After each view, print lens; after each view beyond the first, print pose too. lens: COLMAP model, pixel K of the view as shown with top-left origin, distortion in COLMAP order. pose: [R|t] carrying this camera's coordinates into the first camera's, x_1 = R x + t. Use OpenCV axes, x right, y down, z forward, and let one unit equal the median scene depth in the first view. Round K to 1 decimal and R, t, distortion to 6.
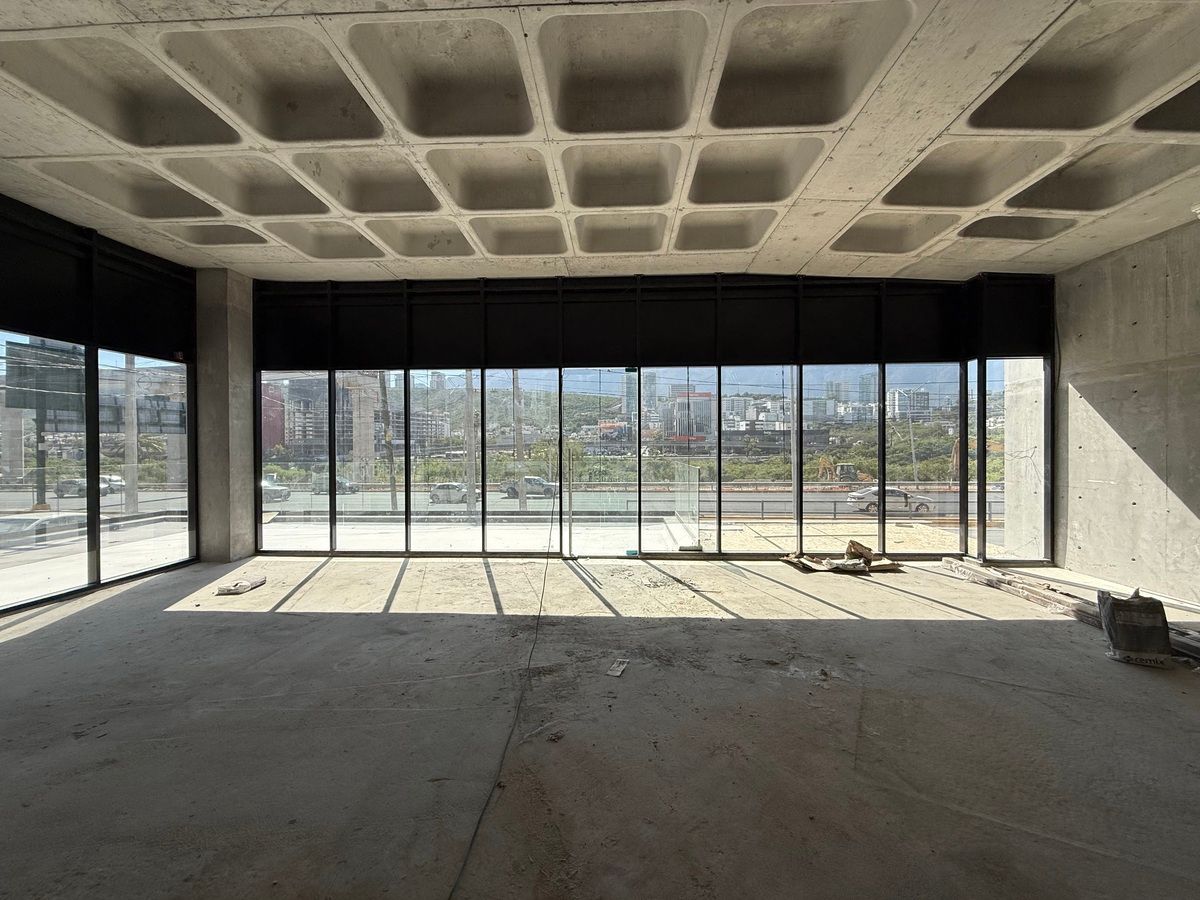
lens RADIAL K [[476.5, 0, 597.5], [0, 476.5, 449.1], [0, 0, 1]] dist [0.000525, 0.000011]
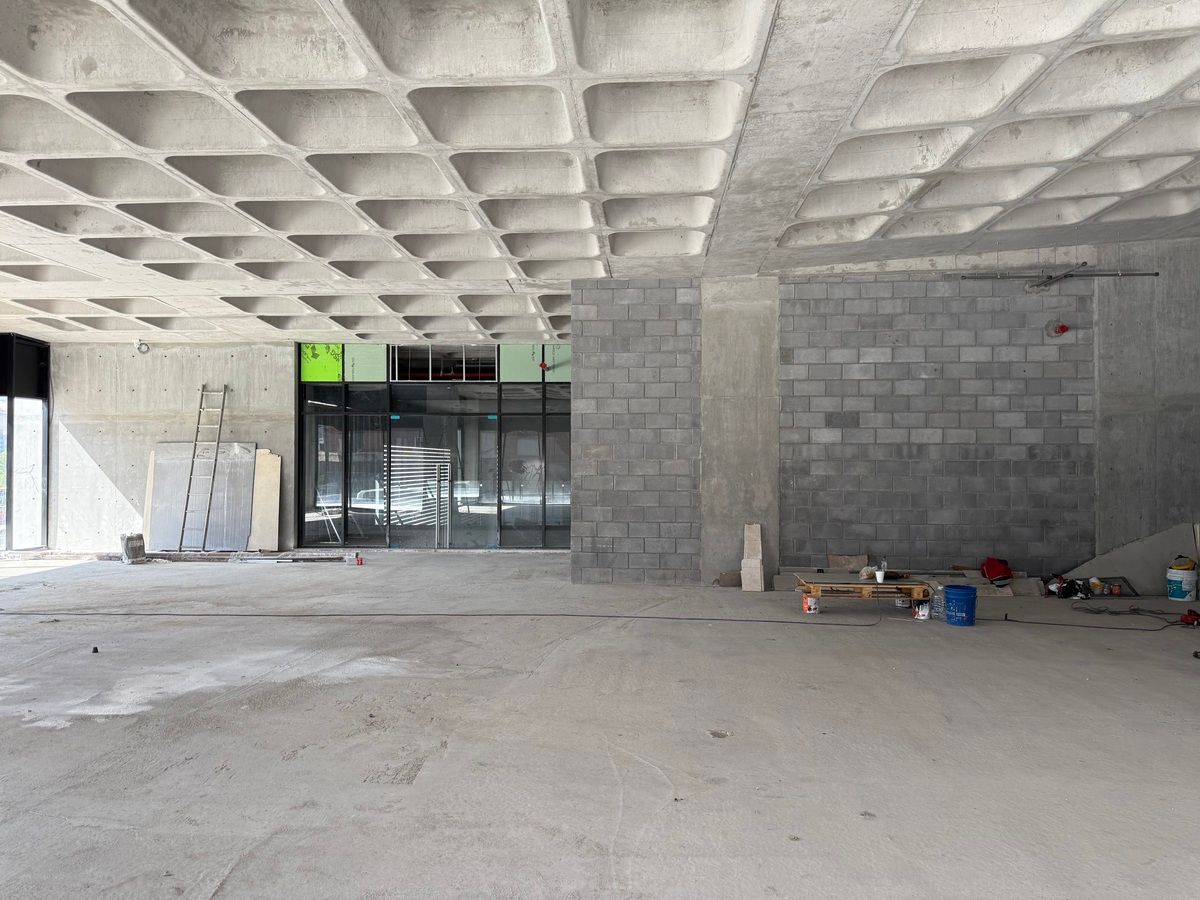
lens RADIAL K [[844.1, 0, 601.3], [0, 844.1, 454.8], [0, 0, 1]] dist [0.059519, -0.074481]
pose [[0.012567, 0.014541, 0.999815, -1.803390], [0.002428, 0.999891, -0.014572, 0.008163], [-0.999918, 0.002611, 0.012530, -0.775527]]
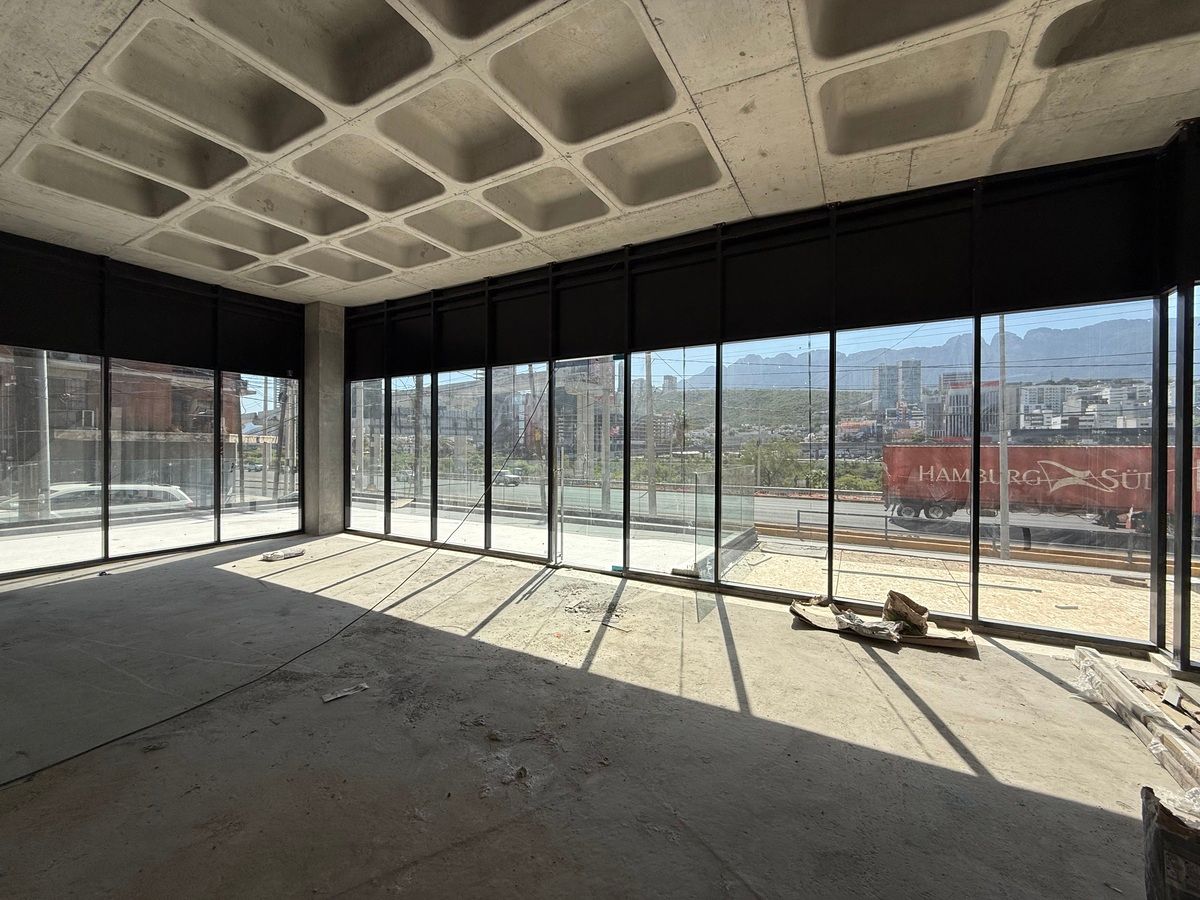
lens RADIAL K [[476.5, 0, 597.5], [0, 476.5, 449.1], [0, 0, 1]] dist [0.000525, 0.000011]
pose [[0.889583, 0.010569, -0.456652, 0.542181], [-0.011216, 0.999936, 0.001294, -0.000218], [0.456637, 0.003970, 0.889645, 0.267531]]
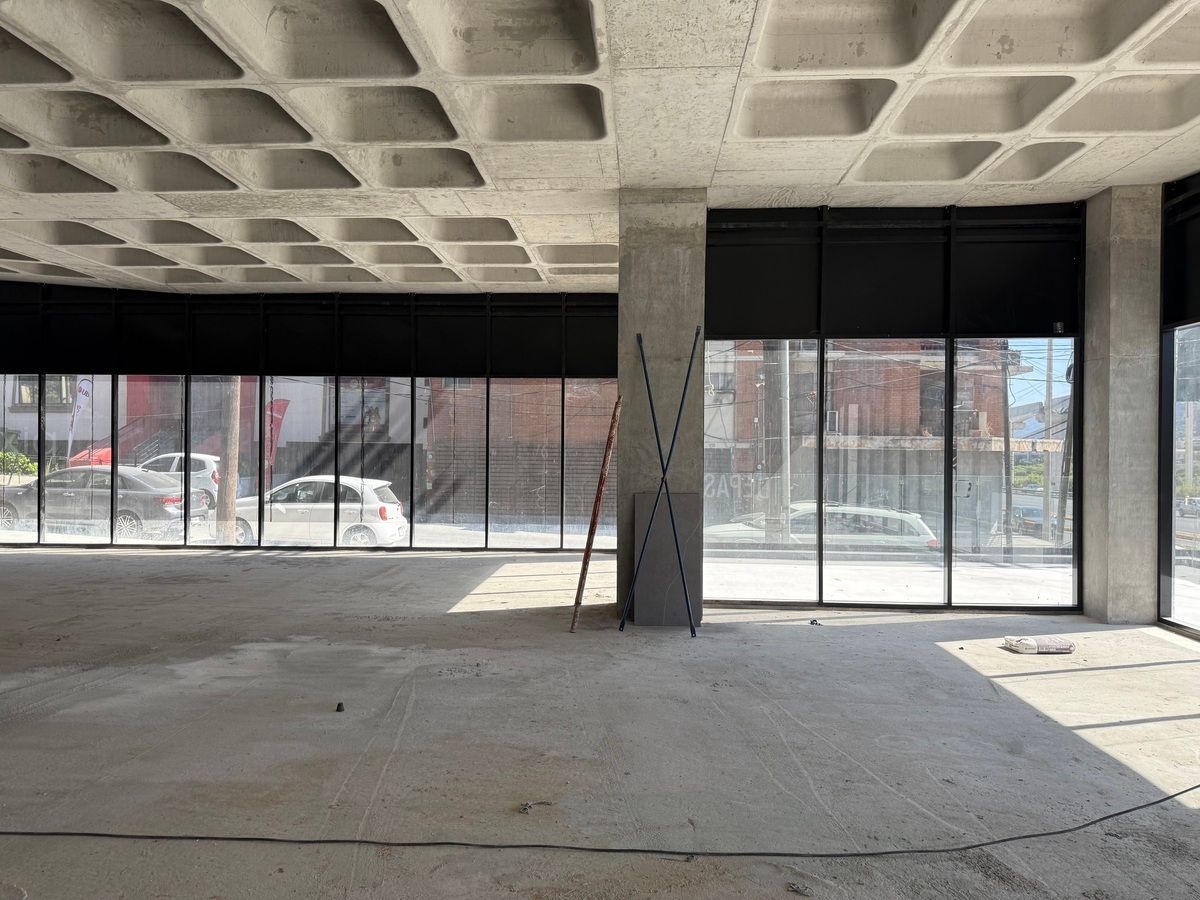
lens RADIAL K [[844.1, 0, 601.3], [0, 844.1, 454.8], [0, 0, 1]] dist [0.059519, -0.074481]
pose [[-0.003128, 0.007418, -0.999968, 0.523896], [-0.012755, 0.999891, 0.007457, -0.000023], [0.999914, 0.012778, -0.003034, 0.348380]]
